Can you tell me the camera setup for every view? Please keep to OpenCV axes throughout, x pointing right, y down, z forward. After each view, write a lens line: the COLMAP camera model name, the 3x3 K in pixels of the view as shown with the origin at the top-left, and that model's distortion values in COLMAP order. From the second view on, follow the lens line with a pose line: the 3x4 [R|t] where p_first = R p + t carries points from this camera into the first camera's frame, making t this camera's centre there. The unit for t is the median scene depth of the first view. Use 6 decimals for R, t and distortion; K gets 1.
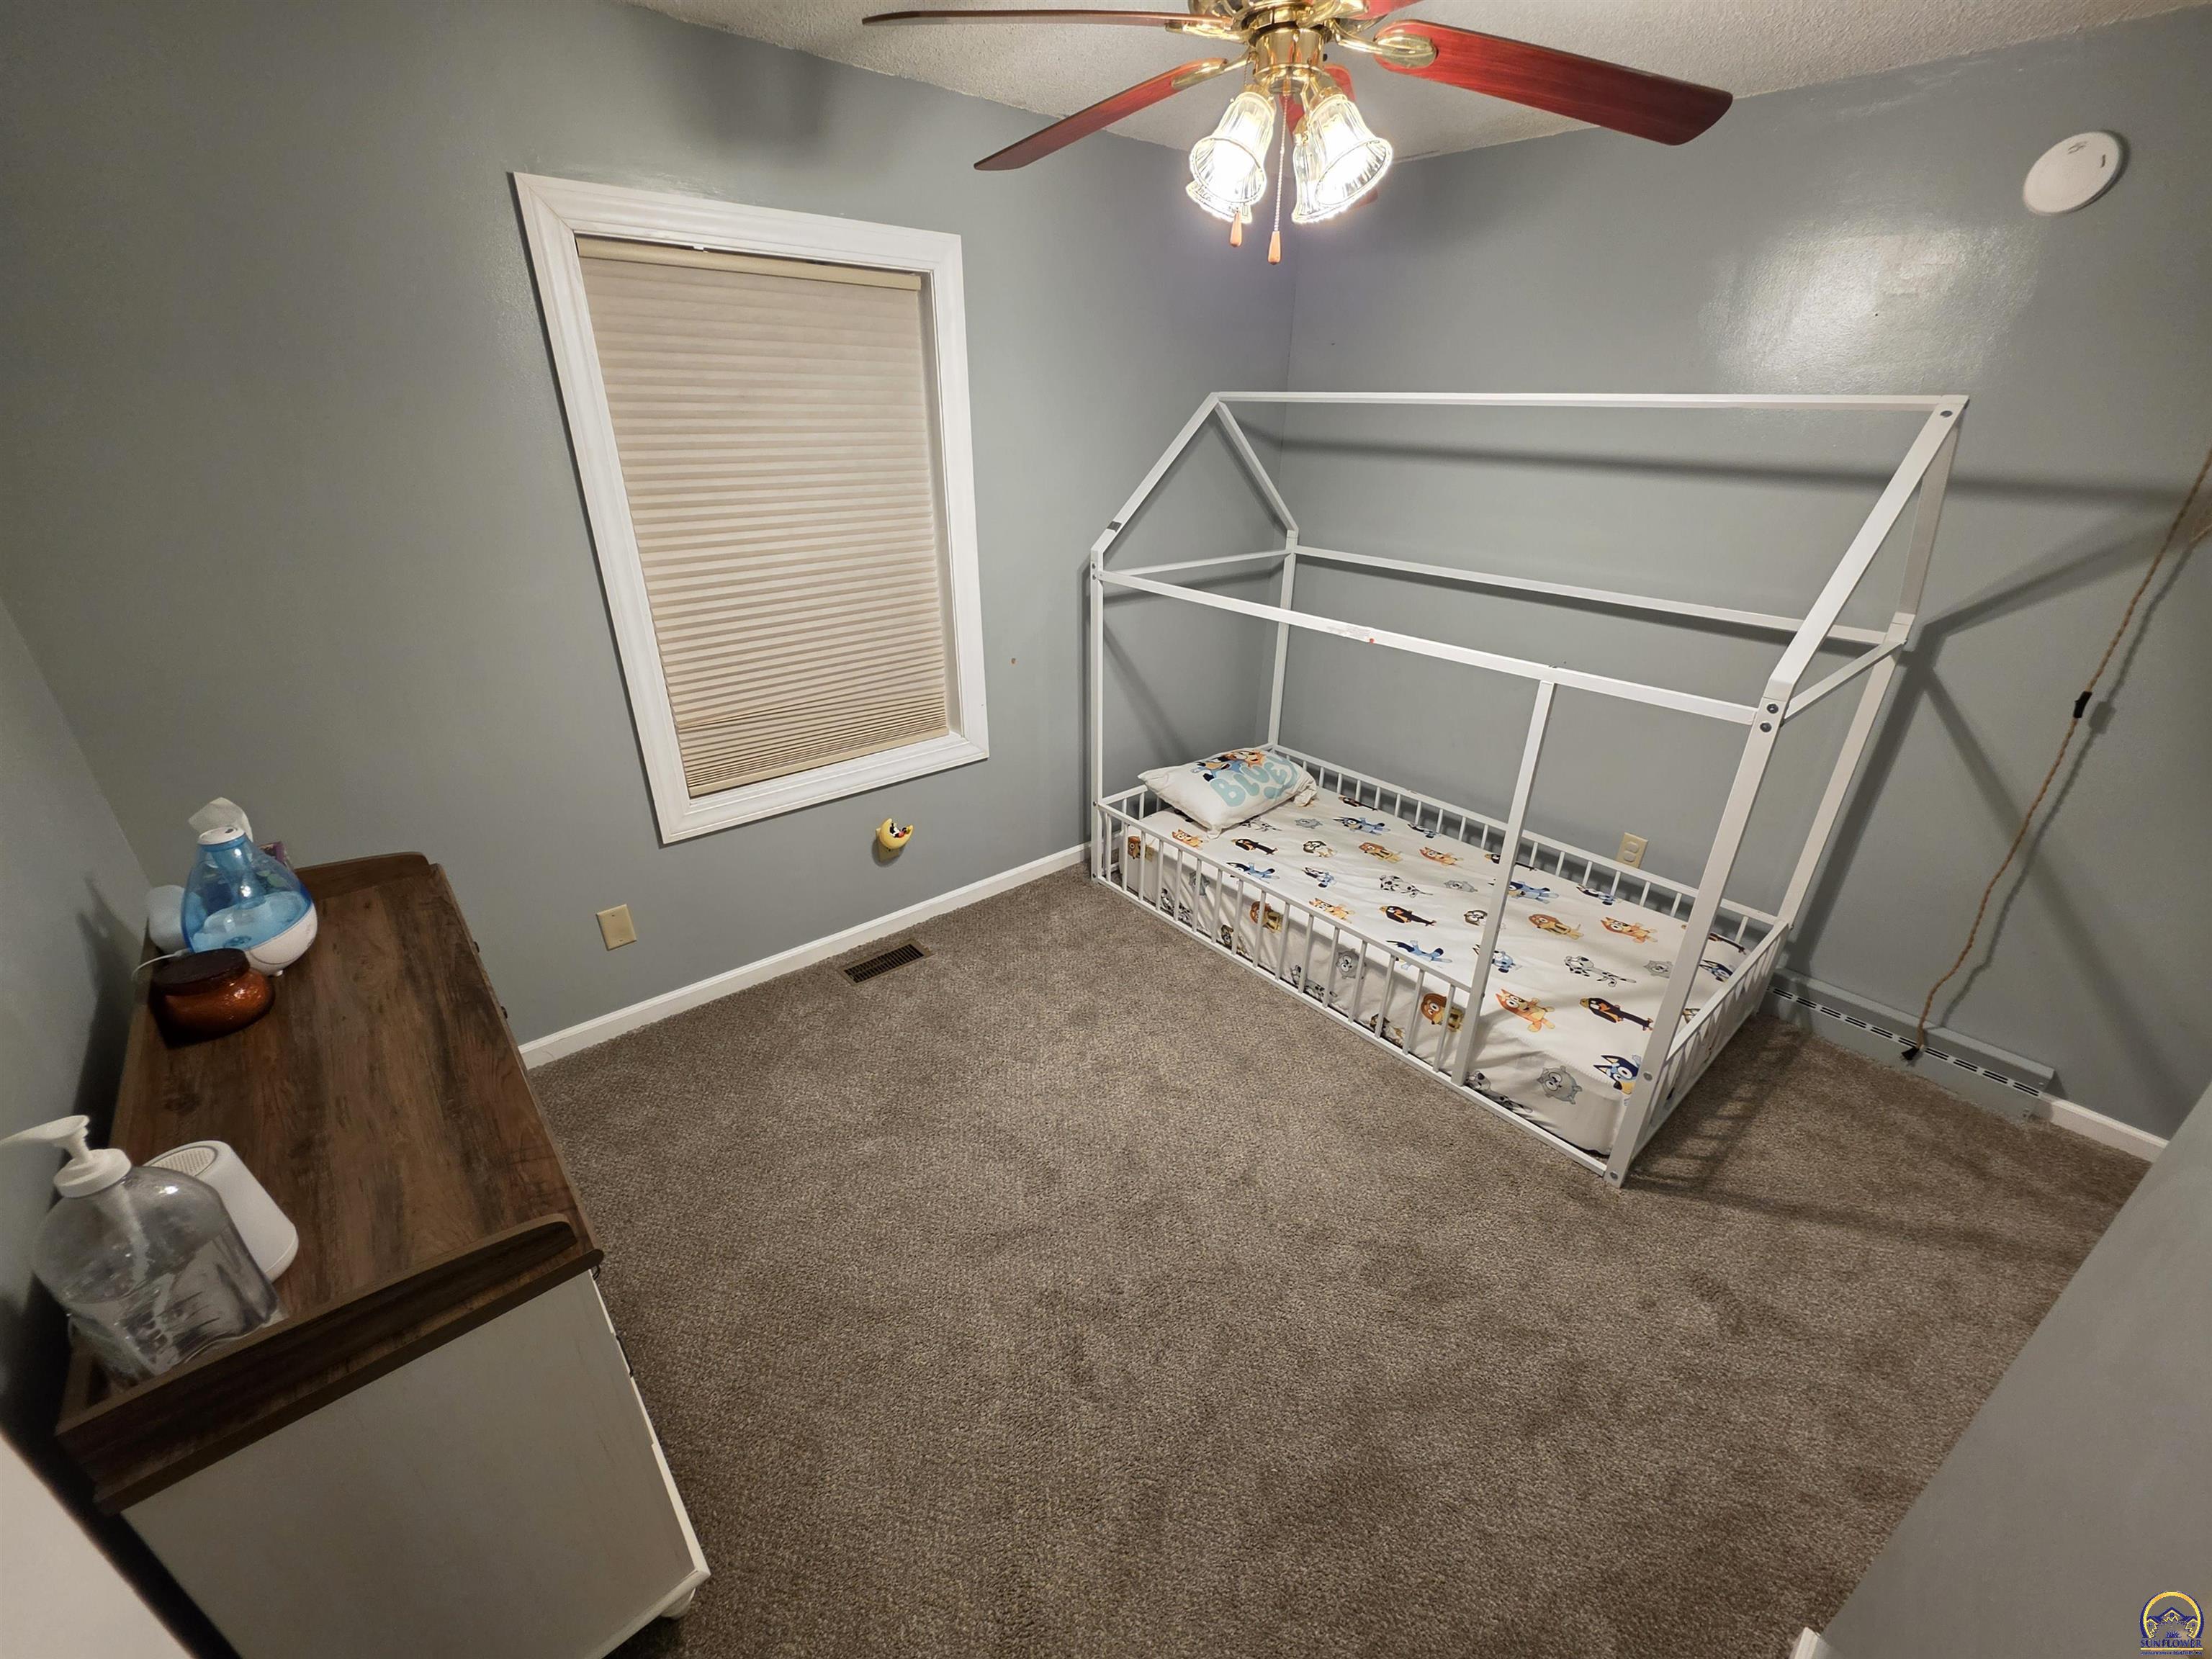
lens RADIAL K [[886.5, 0, 1116.4], [0, 886.5, 826.0], [0, 0, 1]] dist [0.007068, -0.000413]
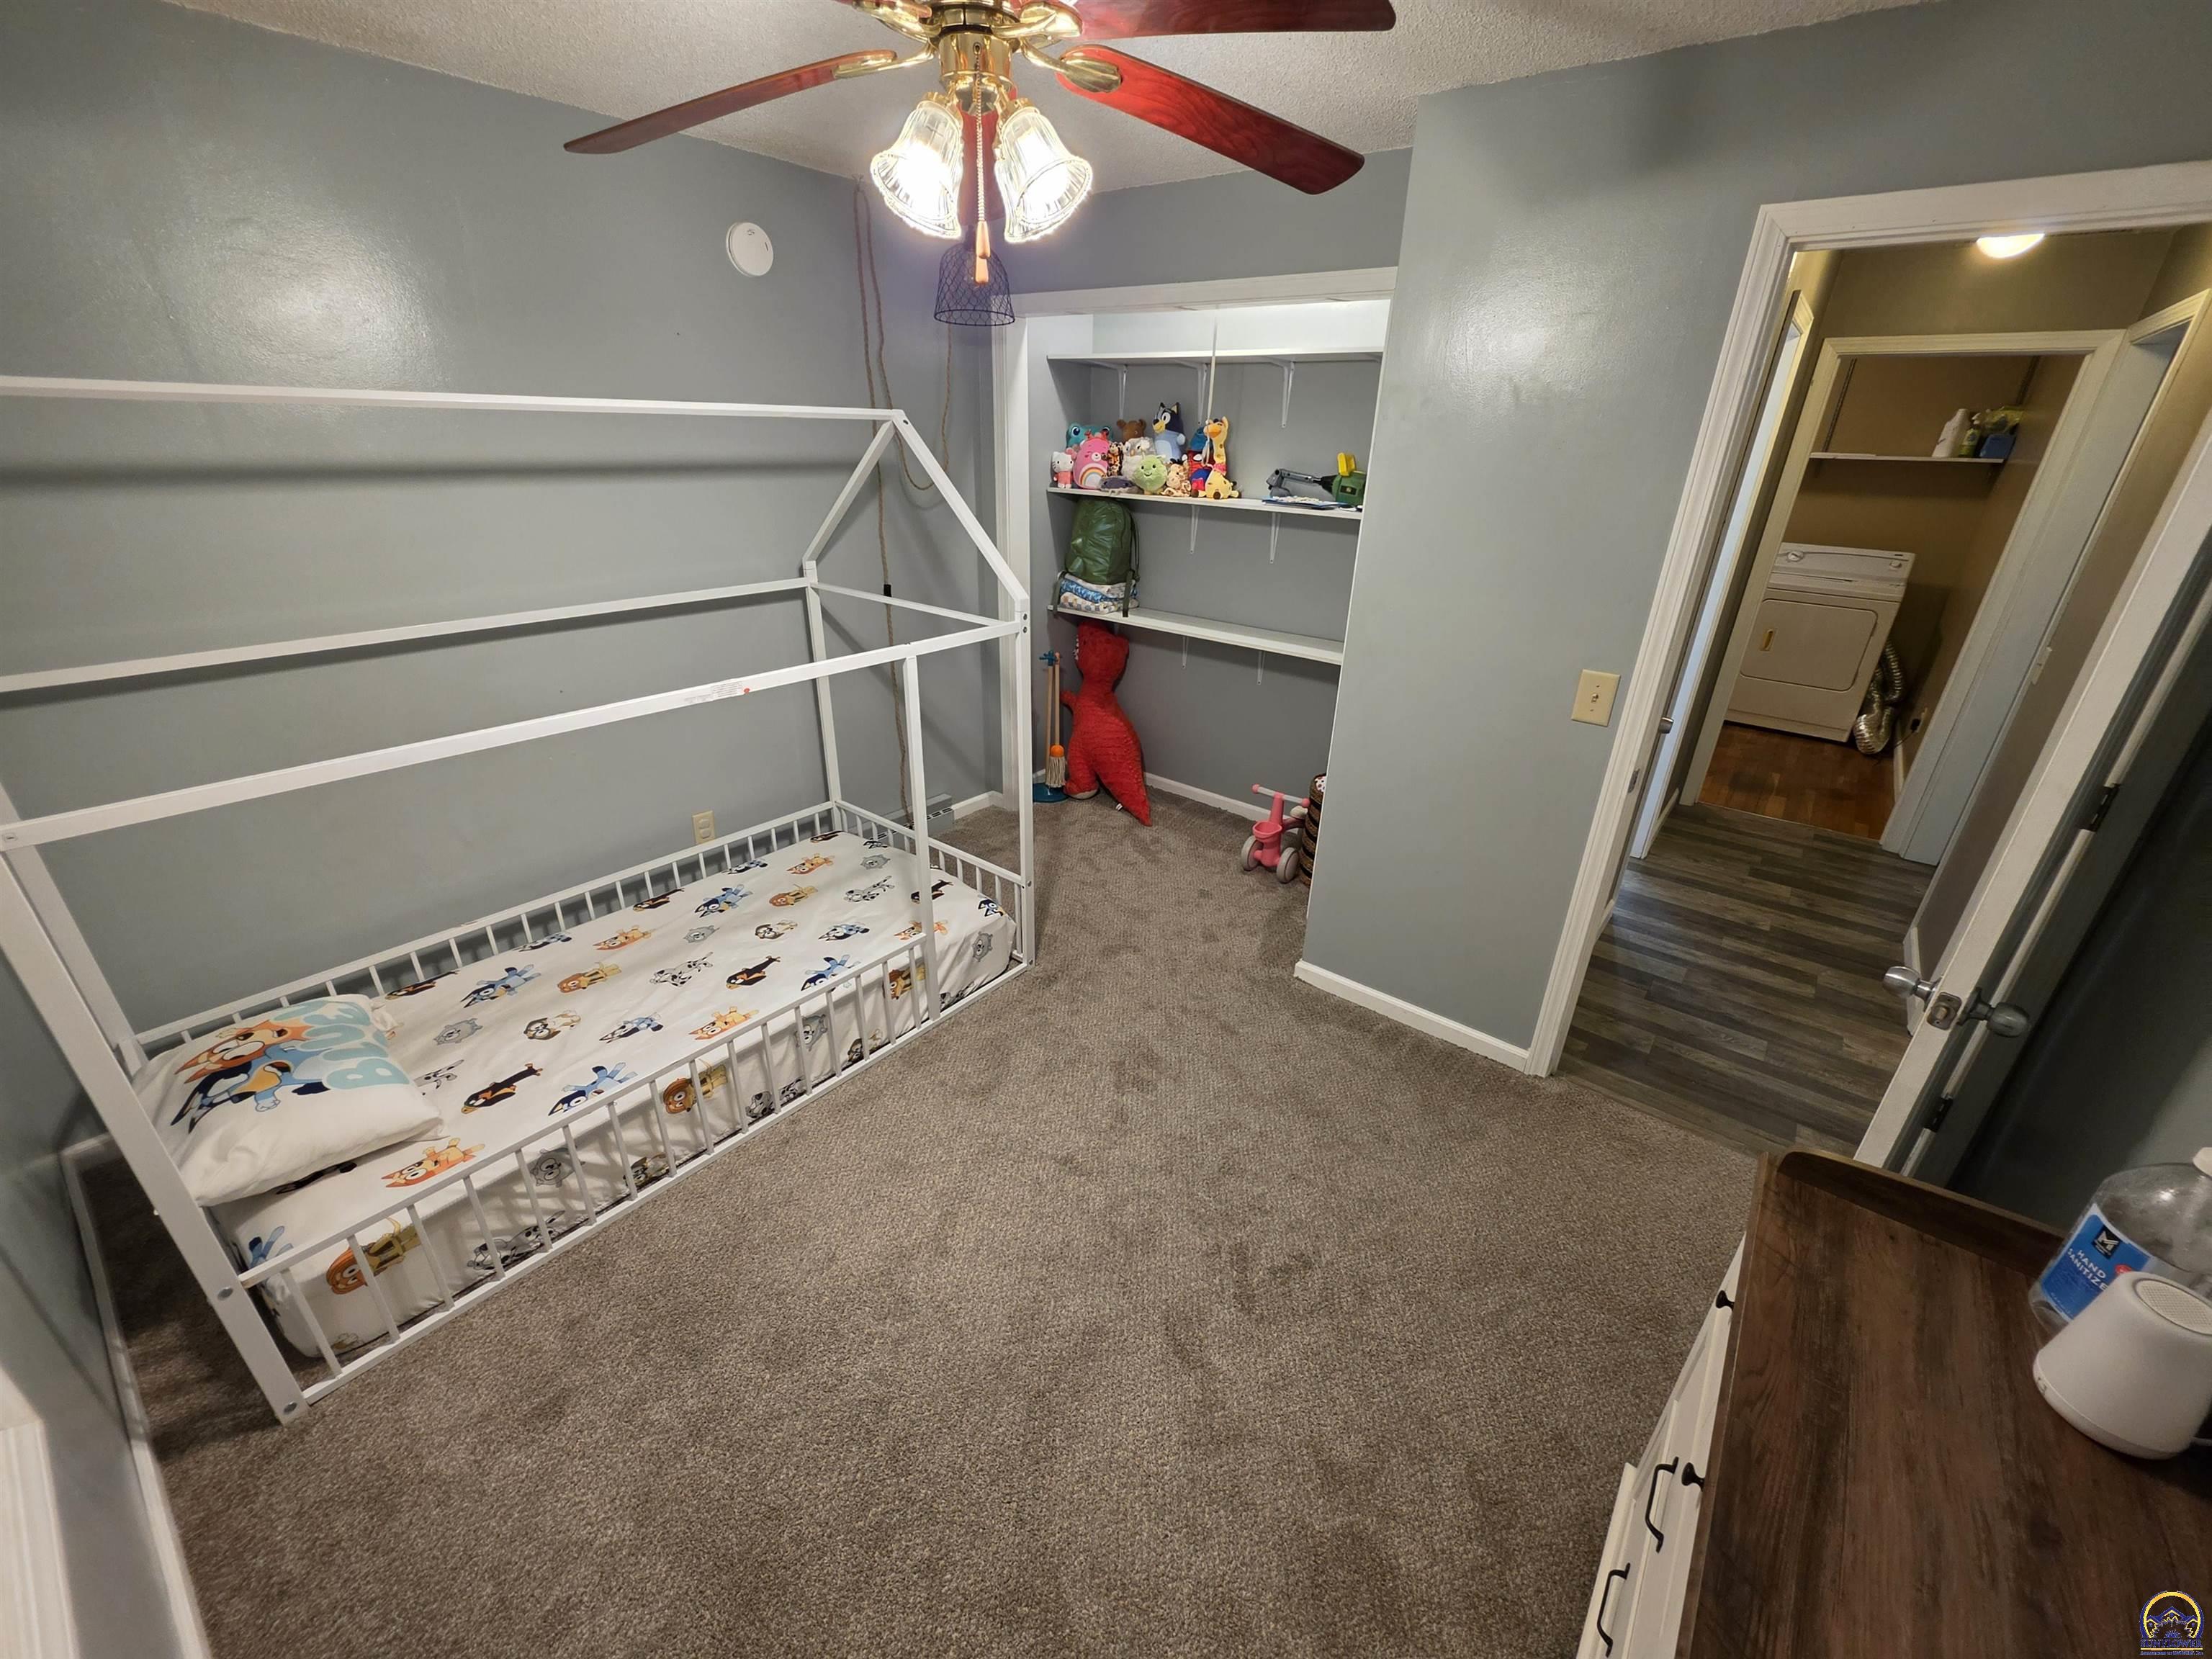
lens RADIAL K [[886.5, 0, 1116.7], [0, 886.5, 829.9], [0, 0, 1]] dist [0.007068, -0.000413]
pose [[-0.182722, -0.431876, 0.883230, -0.481184], [0.388109, 0.793711, 0.468396, -0.296097], [-0.903318, 0.428376, 0.022586, 0.582269]]
